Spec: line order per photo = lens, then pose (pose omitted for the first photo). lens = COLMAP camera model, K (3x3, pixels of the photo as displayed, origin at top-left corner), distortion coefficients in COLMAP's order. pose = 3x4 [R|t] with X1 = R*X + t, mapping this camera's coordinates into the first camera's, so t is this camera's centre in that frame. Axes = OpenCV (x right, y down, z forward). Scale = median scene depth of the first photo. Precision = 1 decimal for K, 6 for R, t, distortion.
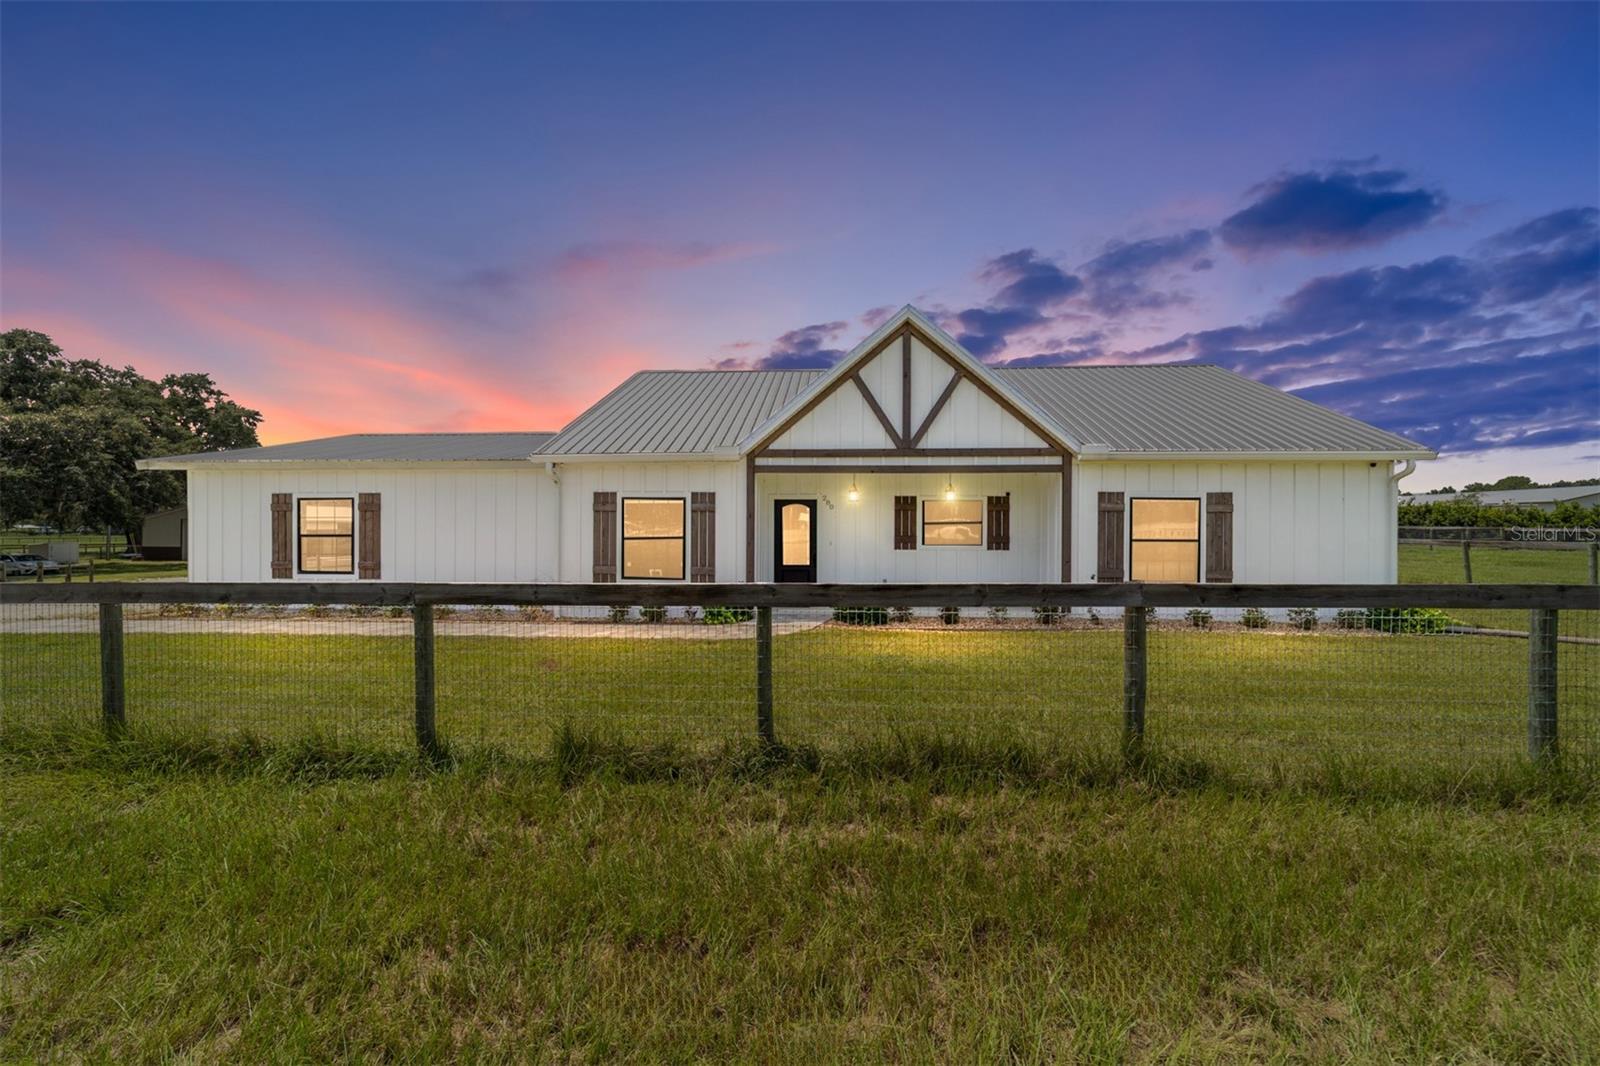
lens RADIAL K [[611.0, 0, 802.6], [0, 611.0, 528.6], [0, 0, 1]] dist [-0.019691, 0.009454]
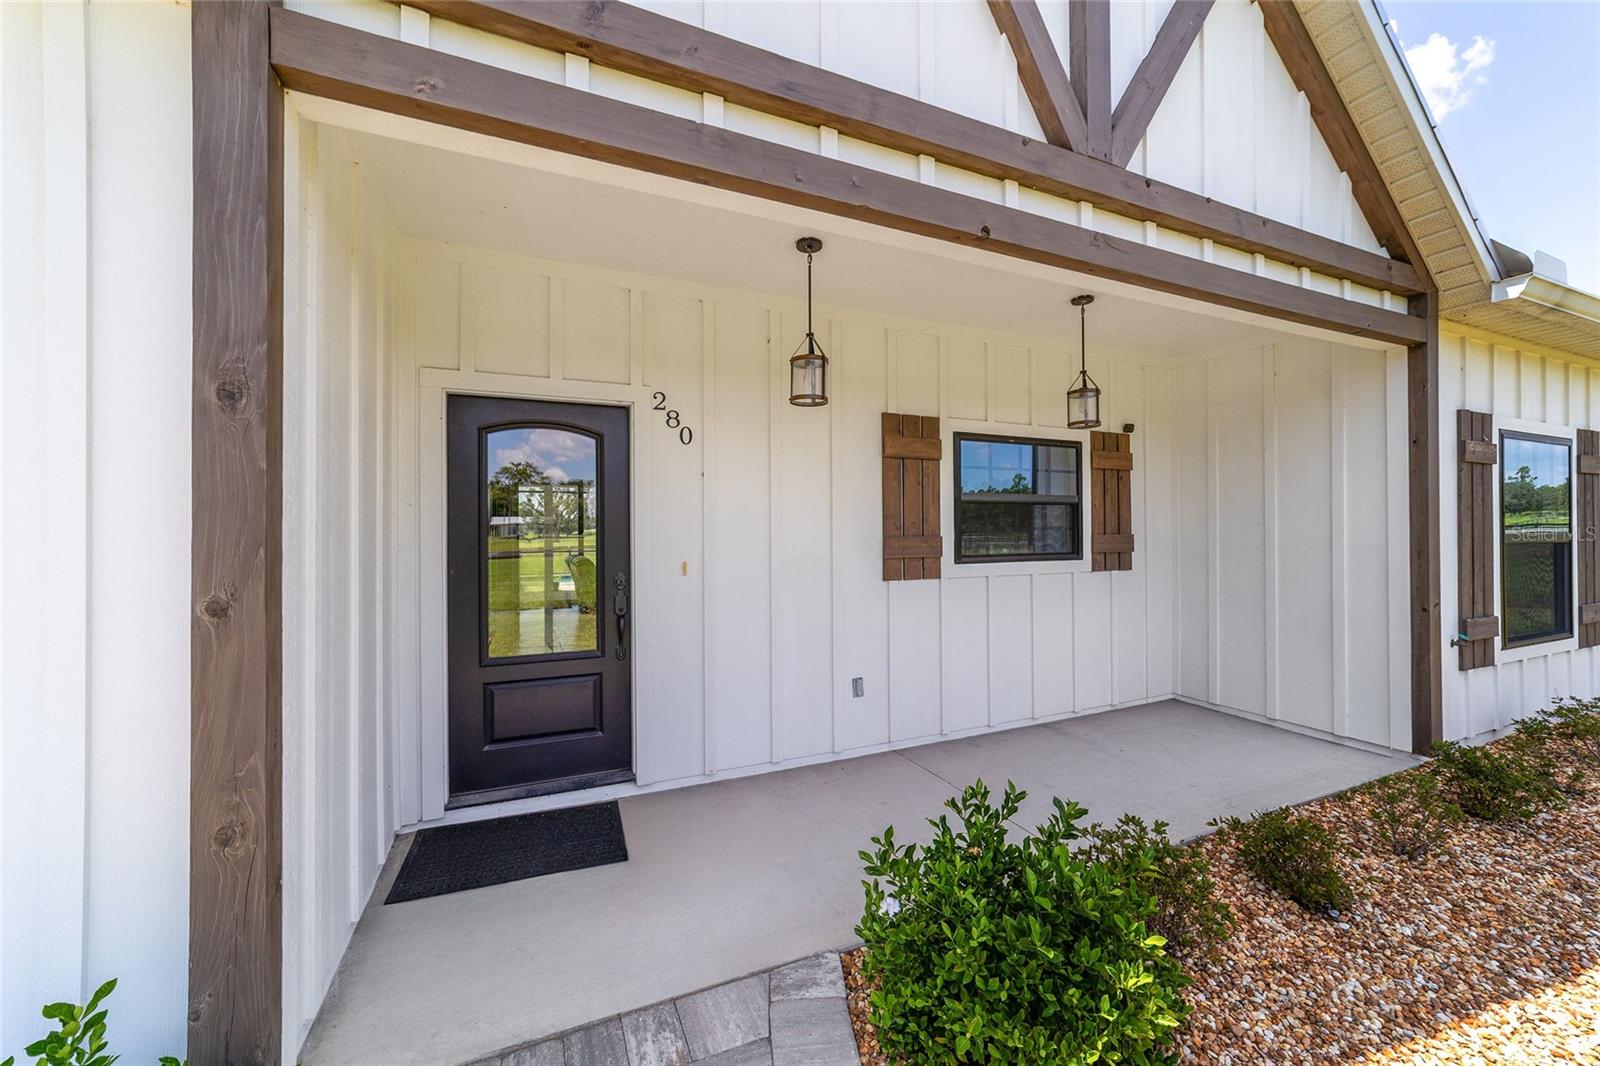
lens RADIAL K [[606.4, 0, 796.2], [0, 606.4, 524.0], [0, 0, 1]] dist [-0.019913, 0.004106]
pose [[0.892283, -0.003134, 0.451465, -0.035880], [0.010223, 0.999860, -0.013265, 0.009609], [-0.451360, 0.016452, 0.892190, 0.839881]]
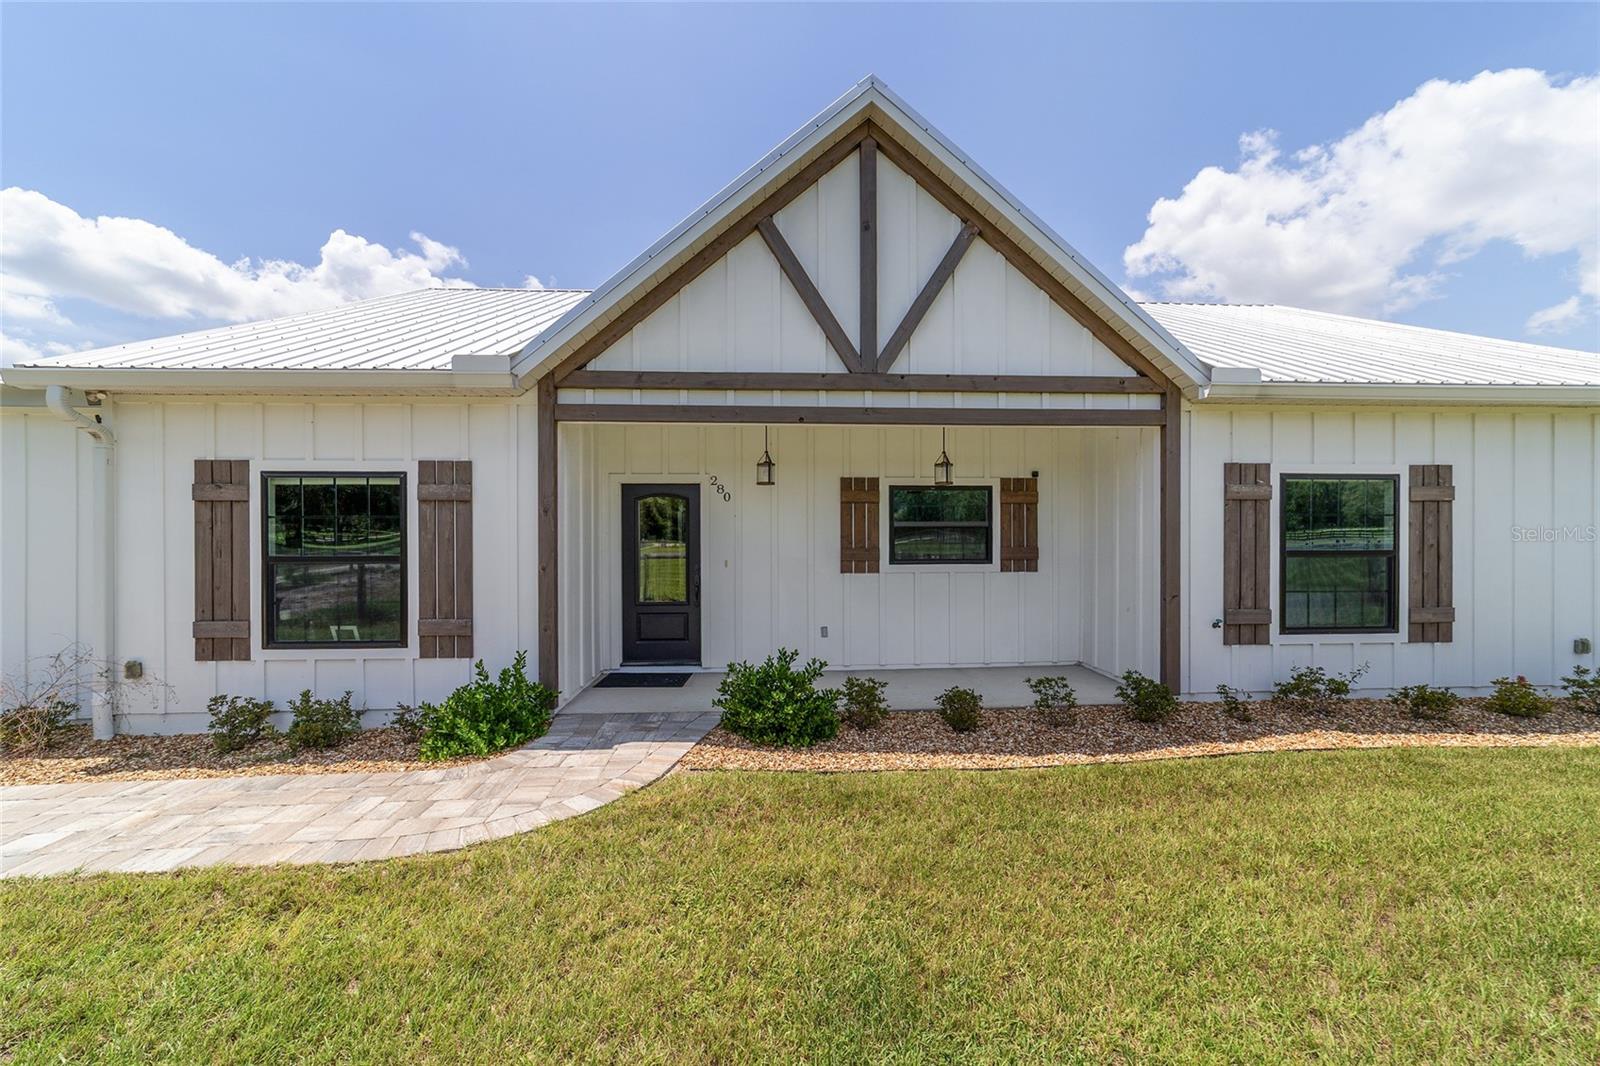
lens RADIAL K [[611.0, 0, 802.6], [0, 611.0, 528.6], [0, 0, 1]] dist [-0.019691, 0.009454]
pose [[0.992459, -0.005853, 0.122433, 0.054459], [0.007976, 0.999826, -0.016854, 0.003057], [-0.122314, 0.017704, 0.992334, 0.511549]]
